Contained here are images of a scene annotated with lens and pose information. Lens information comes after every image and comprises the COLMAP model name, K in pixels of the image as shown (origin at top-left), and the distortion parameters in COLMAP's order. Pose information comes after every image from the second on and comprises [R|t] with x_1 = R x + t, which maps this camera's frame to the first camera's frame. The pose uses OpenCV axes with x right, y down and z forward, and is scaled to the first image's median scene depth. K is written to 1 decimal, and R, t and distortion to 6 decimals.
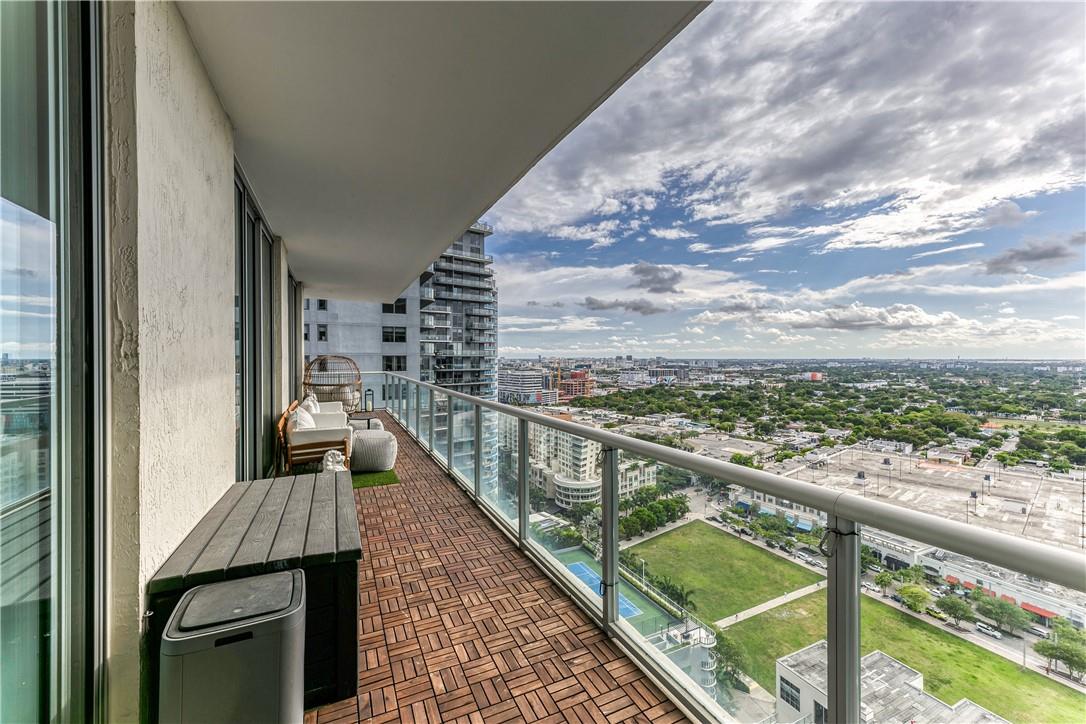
lens RADIAL K [[441.4, 0, 543.4], [0, 441.4, 362.3], [0, 0, 1]] dist [0.008161, -0.000219]
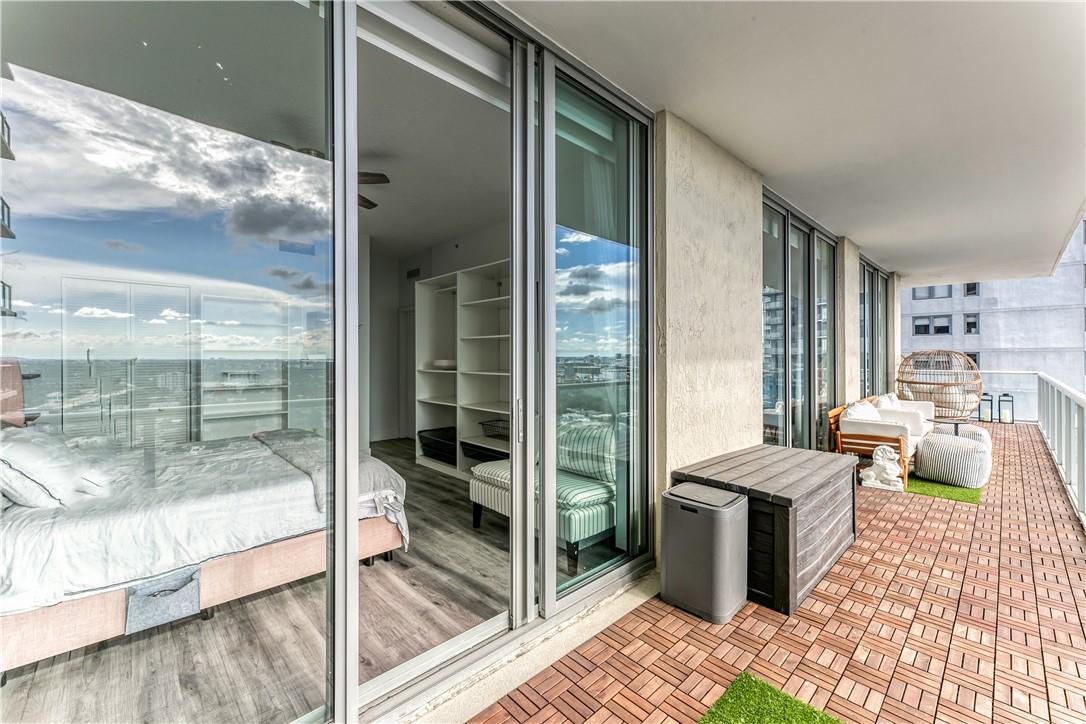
lens RADIAL K [[441.4, 0, 534.4], [0, 441.4, 359.8], [0, 0, 1]] dist [0.008161, -0.000219]
pose [[0.301283, 0.011006, -0.953471, 0.384412], [-0.011664, 0.999901, 0.007856, 0.021481], [0.953464, 0.008754, 0.301381, -0.043405]]
